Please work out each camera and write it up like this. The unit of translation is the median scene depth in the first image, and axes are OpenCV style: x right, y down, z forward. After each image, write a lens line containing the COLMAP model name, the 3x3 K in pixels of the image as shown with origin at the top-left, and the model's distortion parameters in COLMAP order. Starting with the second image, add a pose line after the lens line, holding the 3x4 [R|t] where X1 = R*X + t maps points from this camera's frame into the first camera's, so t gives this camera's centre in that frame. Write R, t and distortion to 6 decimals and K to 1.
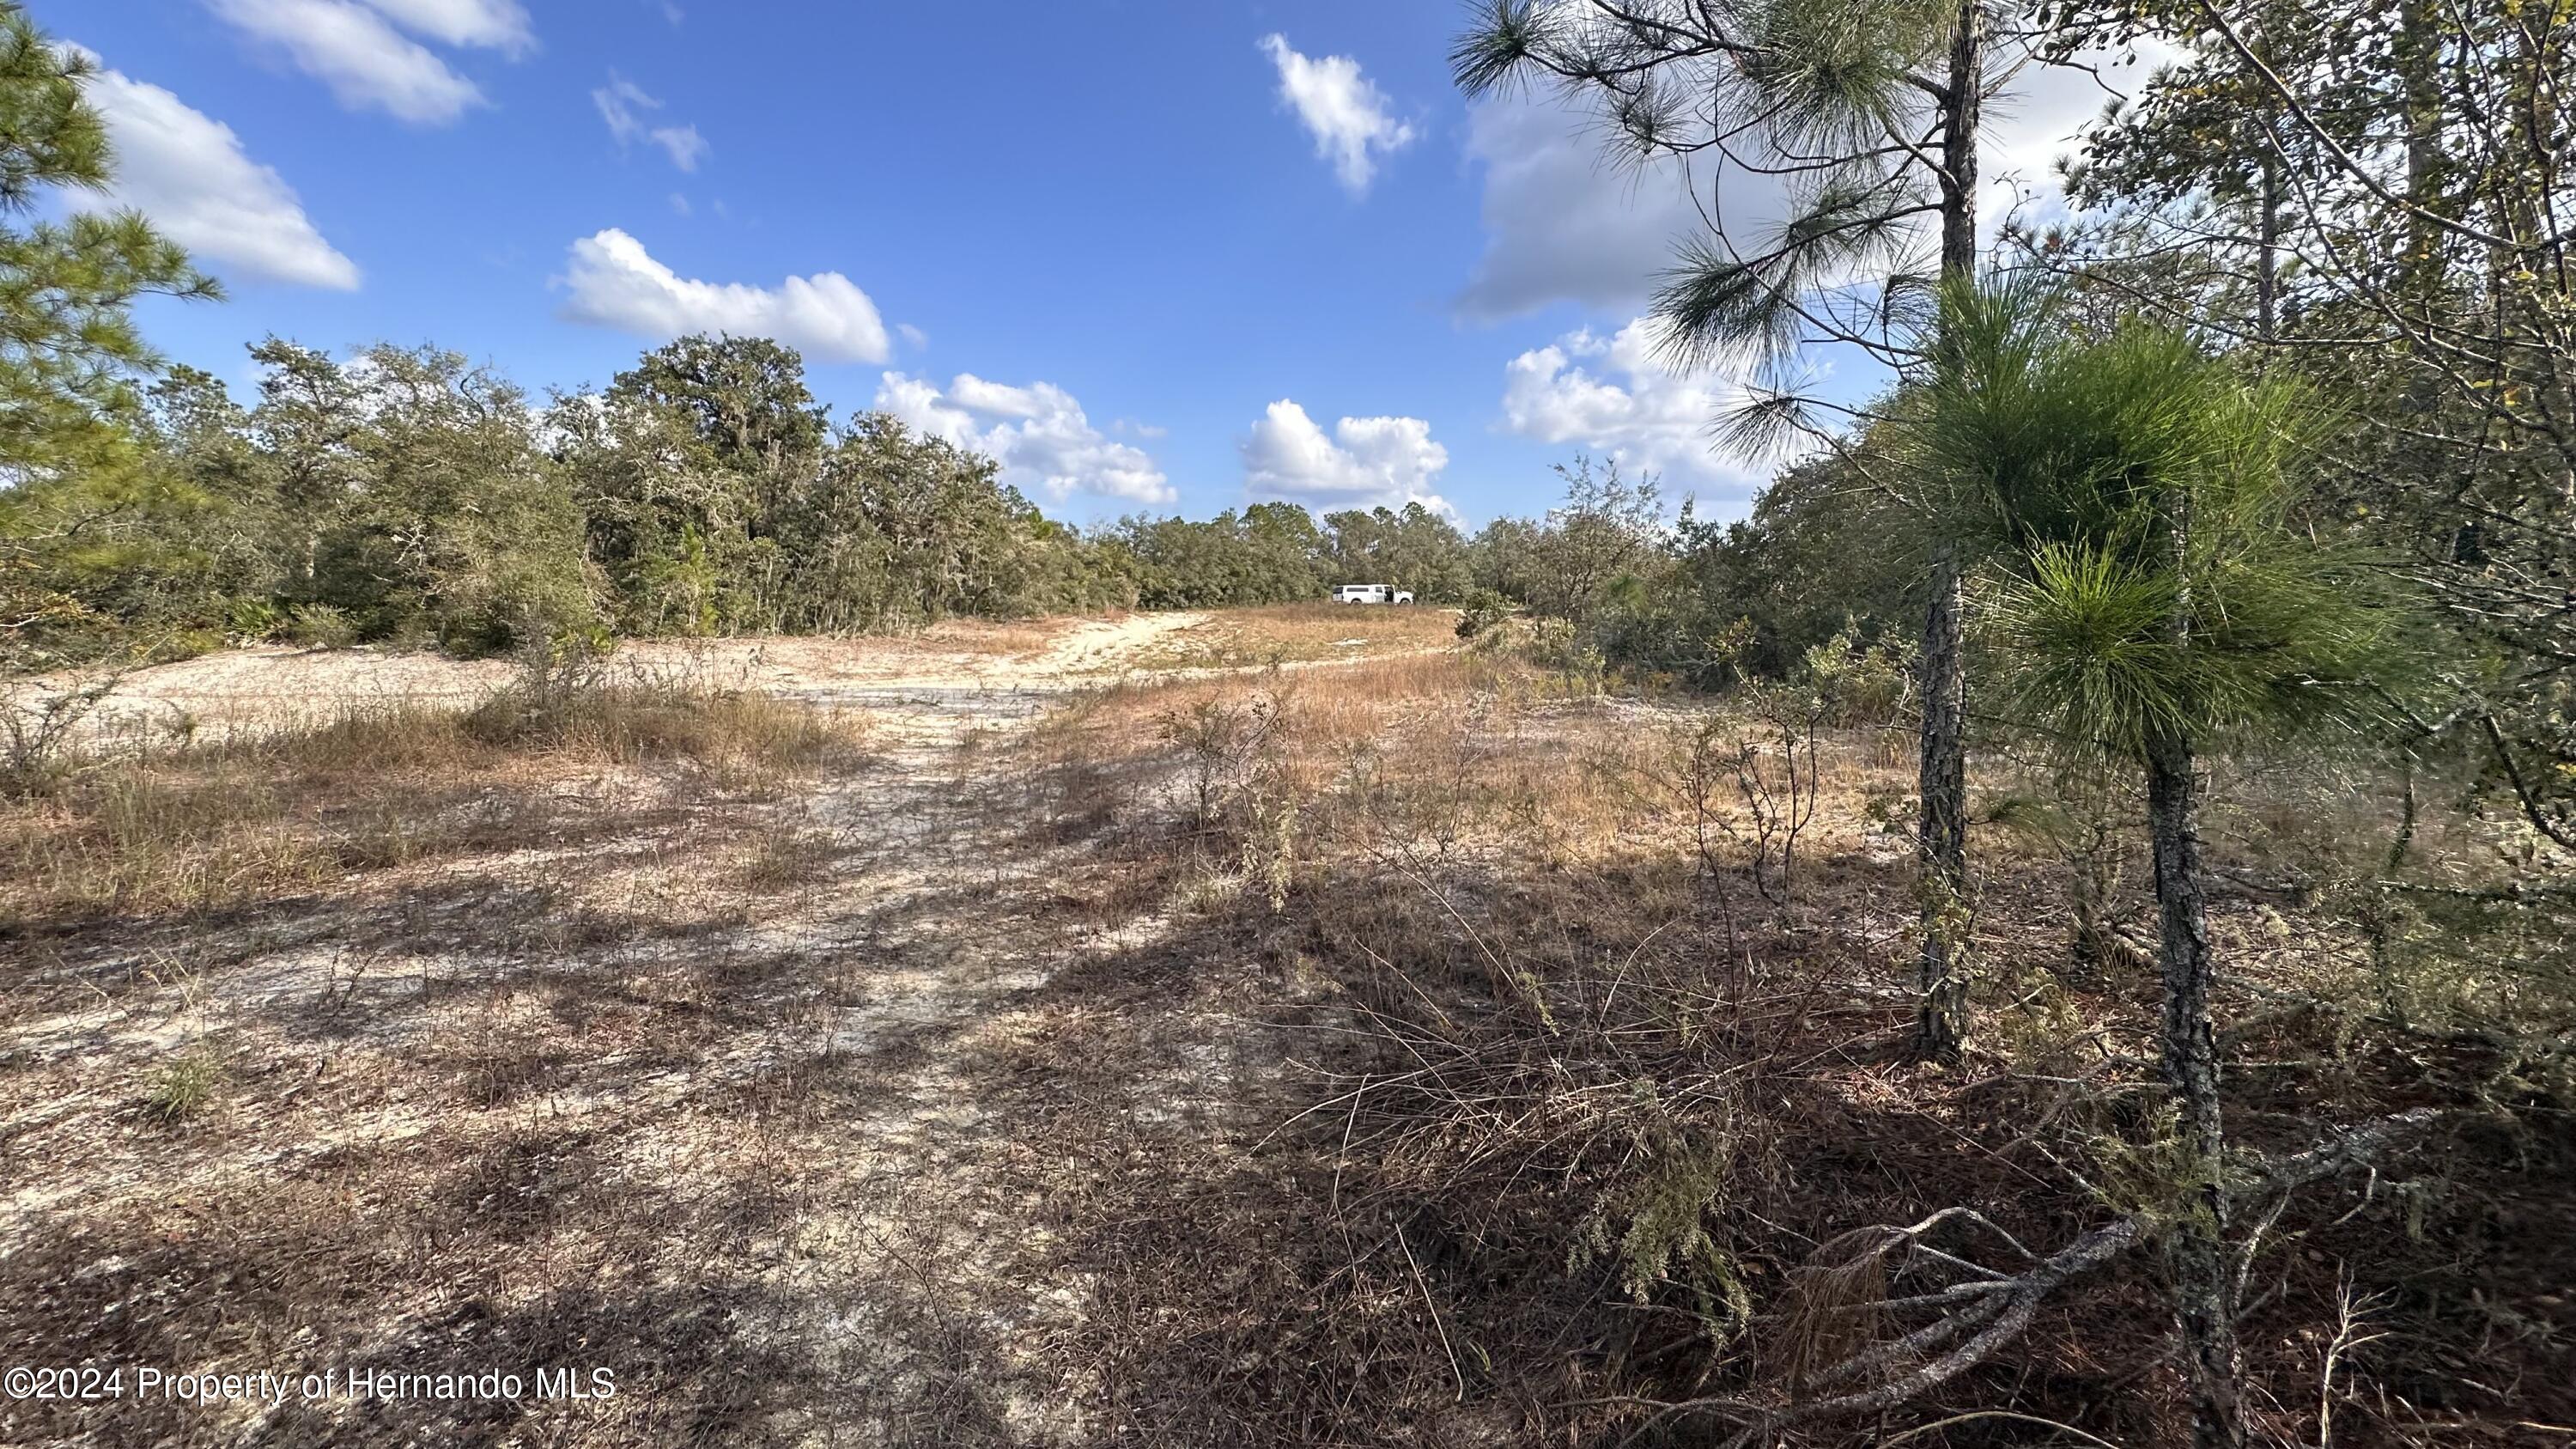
lens RADIAL K [[1030.0, 0, 1288.0], [0, 1030.0, 724.5], [0, 0, 1]] dist [-0.000616, 0.001013]
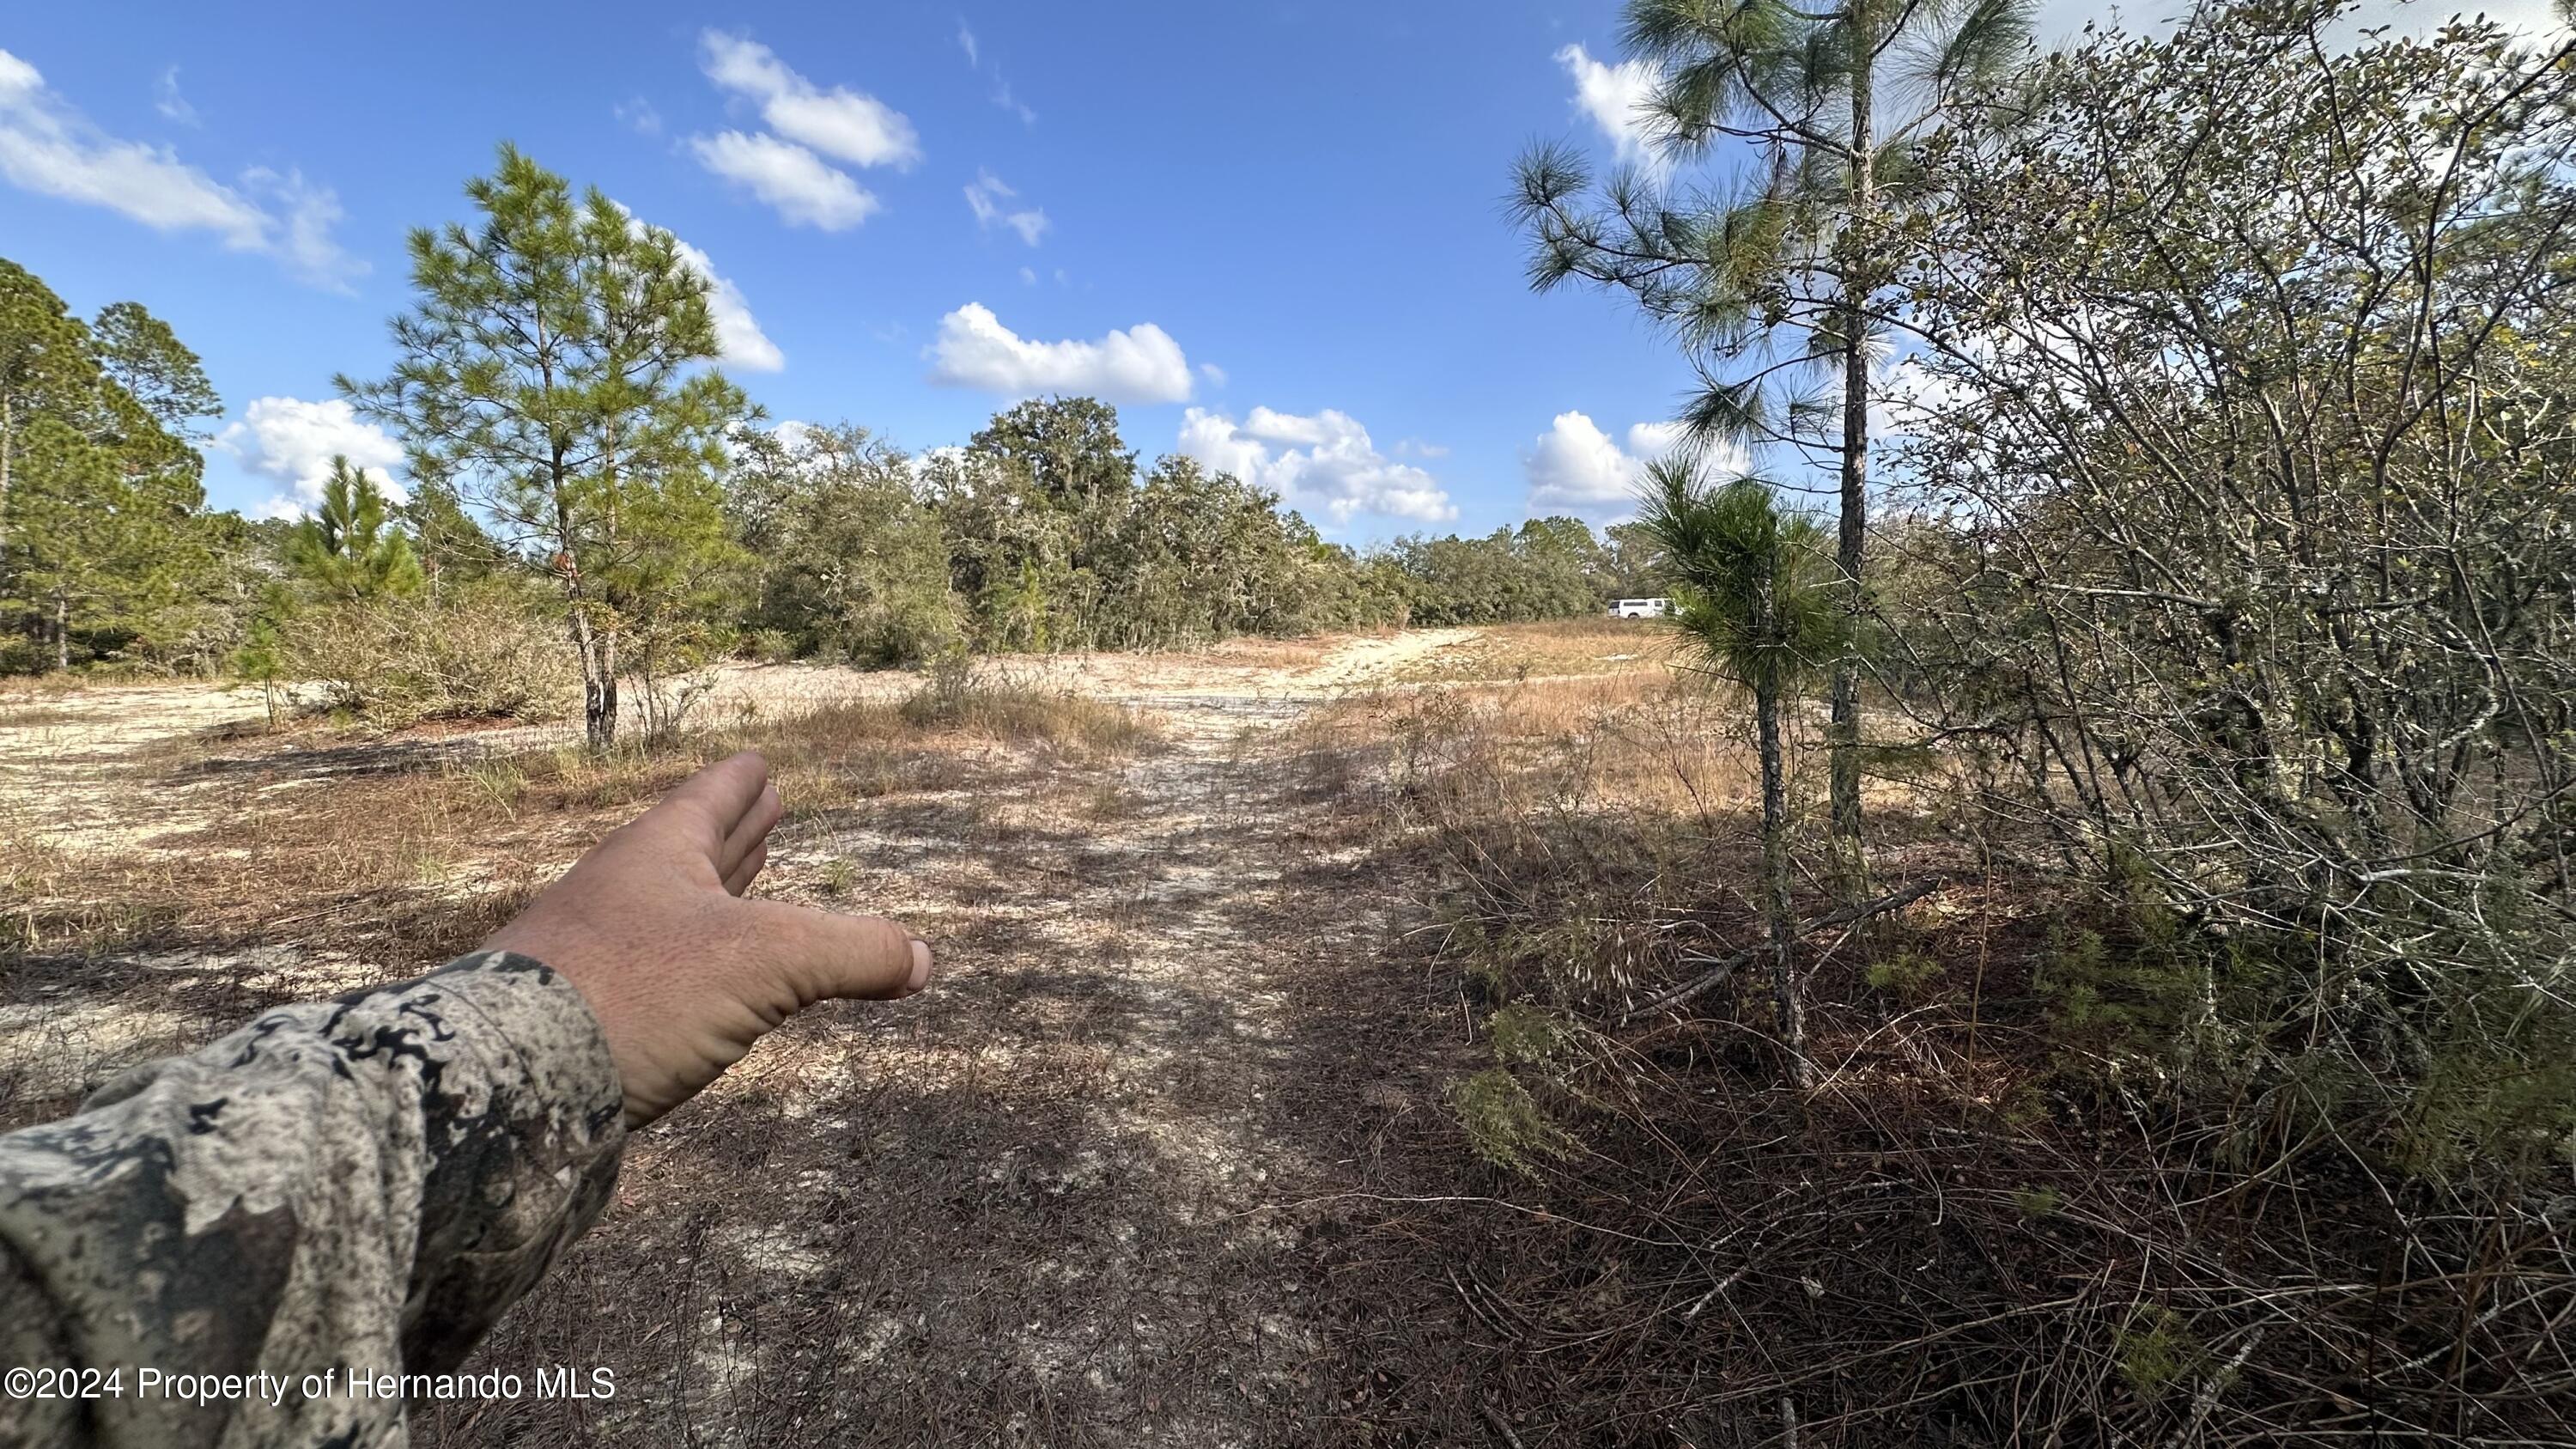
lens RADIAL K [[1030.0, 0, 1288.0], [0, 1030.0, 724.5], [0, 0, 1]] dist [-0.000616, 0.001013]
pose [[0.964706, 0.014429, -0.262935, 0.023858], [-0.018796, 0.999724, -0.014104, 0.007886], [0.262659, 0.018548, 0.964710, -0.063255]]
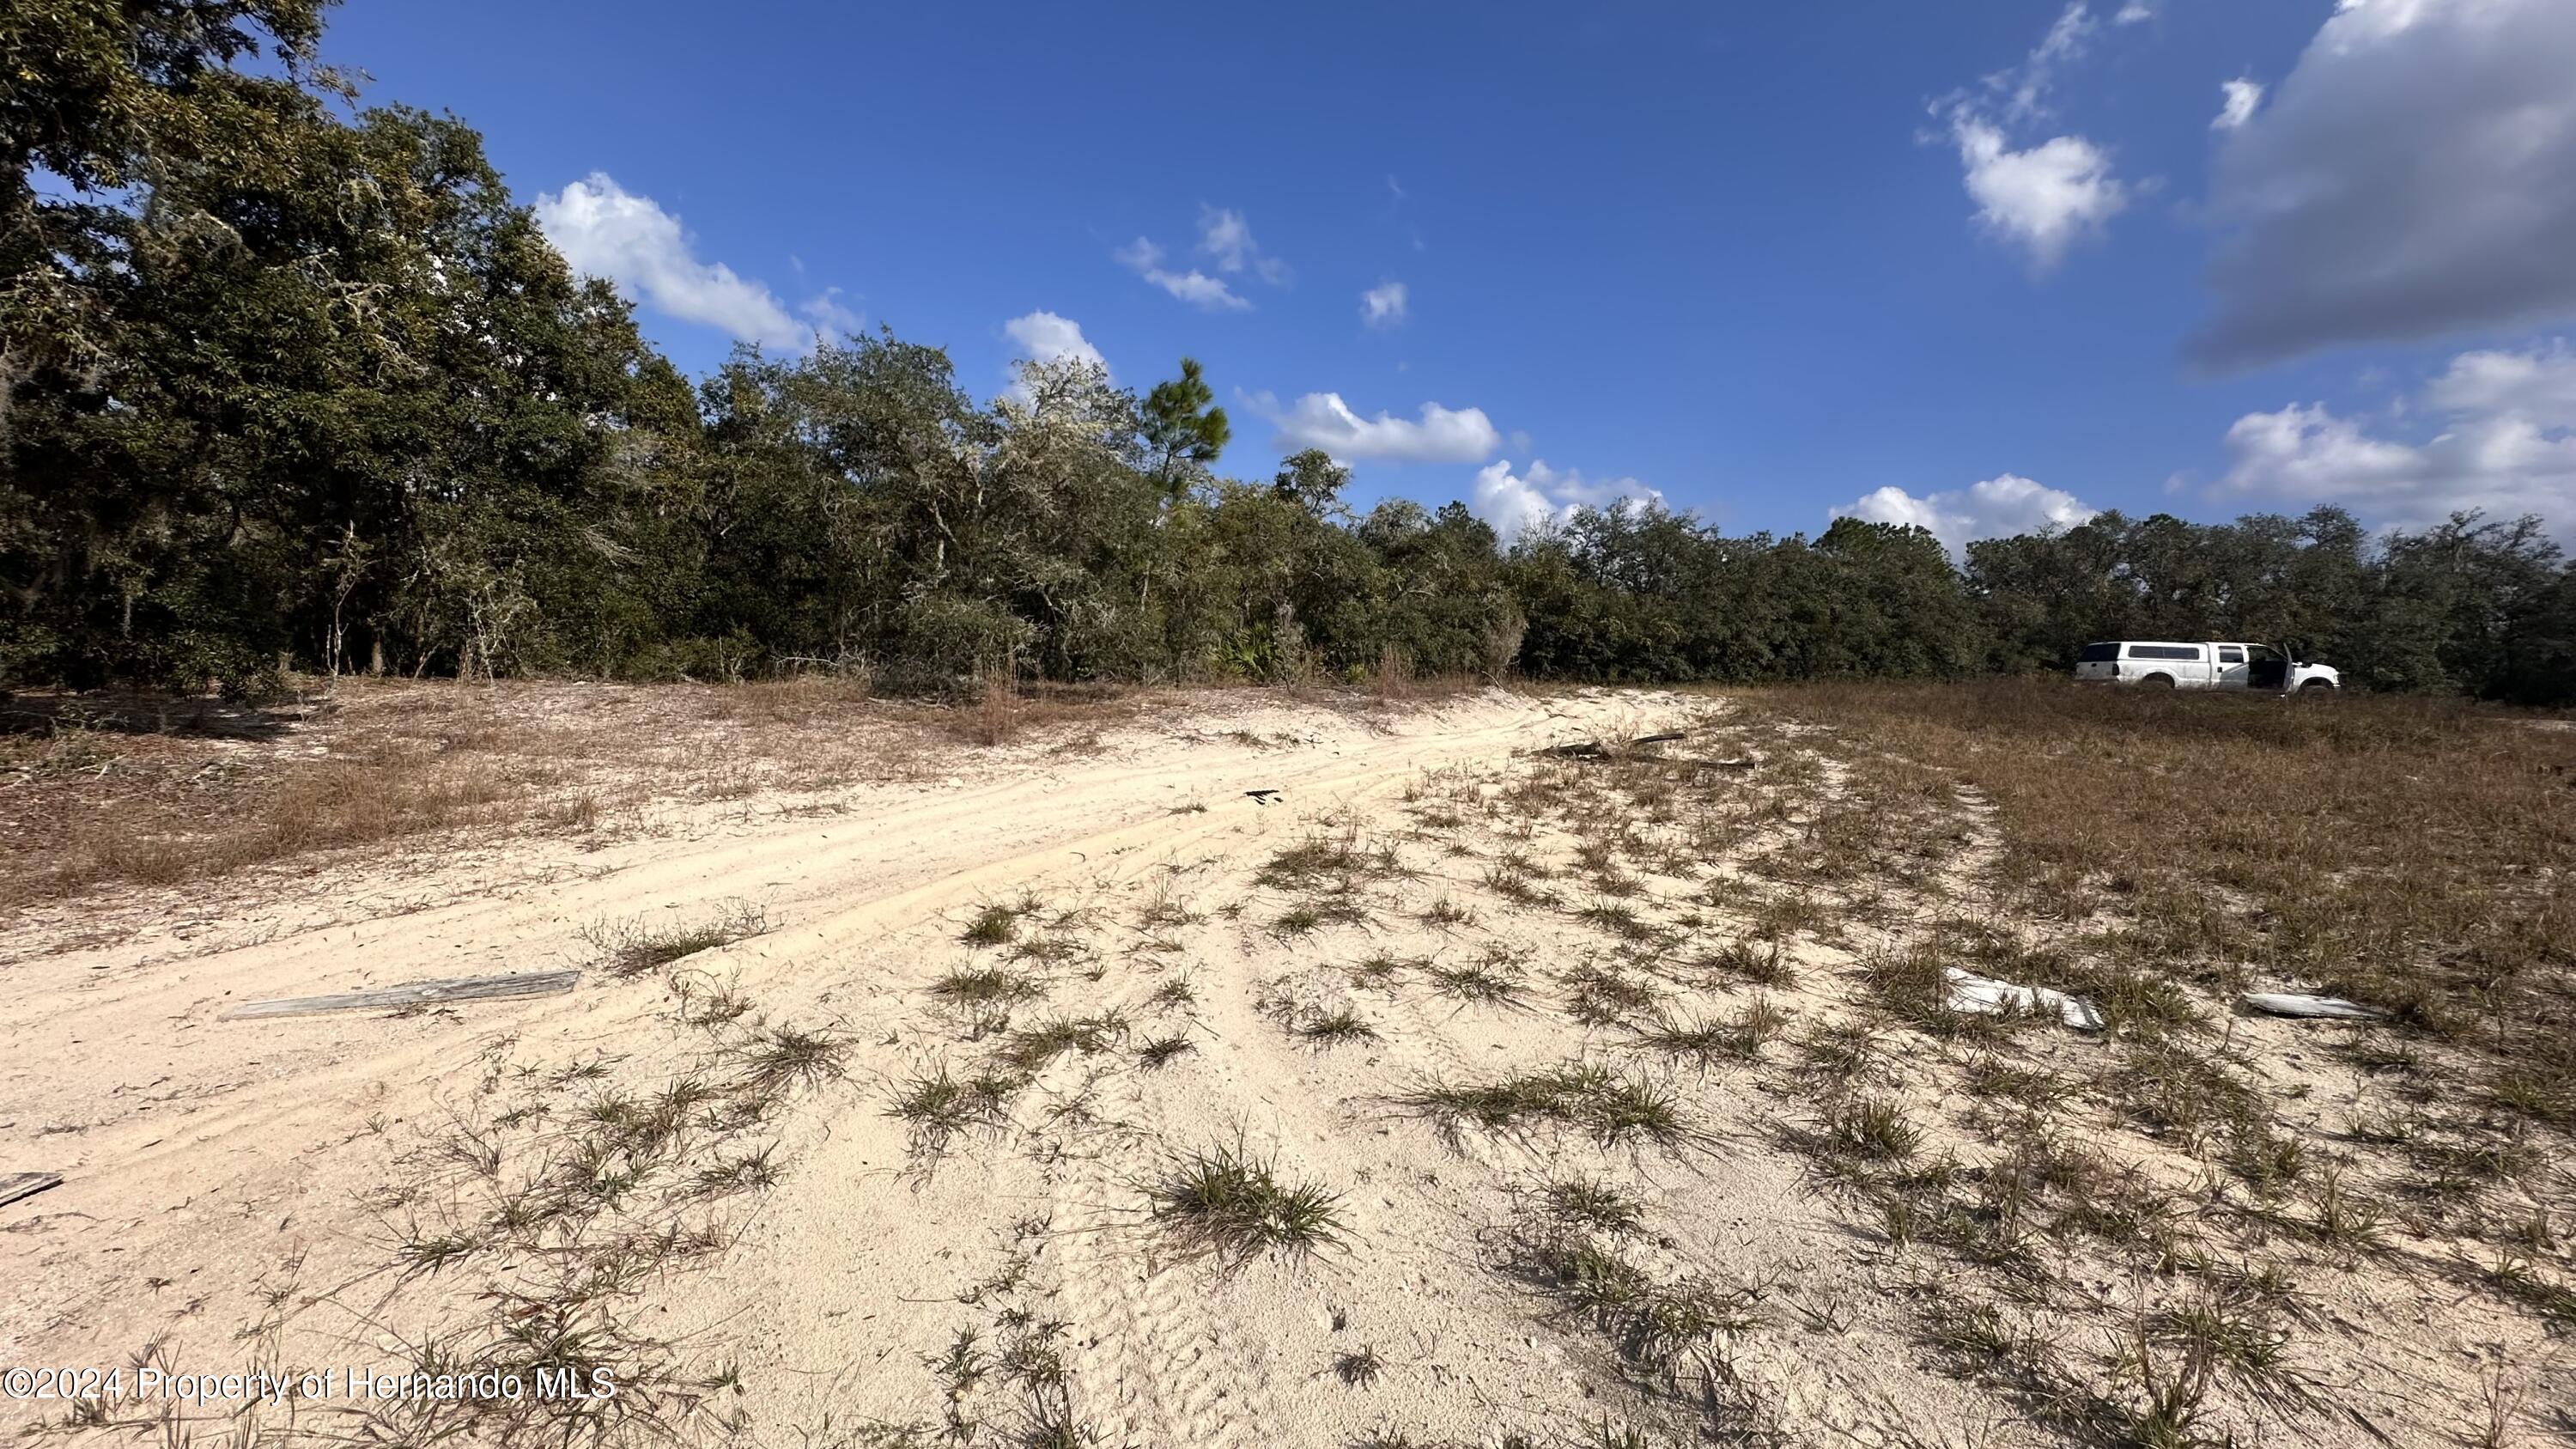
lens RADIAL K [[1030.0, 0, 1288.0], [0, 1030.0, 724.5], [0, 0, 1]] dist [-0.000616, 0.001013]
pose [[0.876005, 0.060467, -0.478497, -0.091741], [-0.093560, 0.994569, -0.045602, -0.157637], [0.473141, 0.084716, 0.876904, 1.443020]]
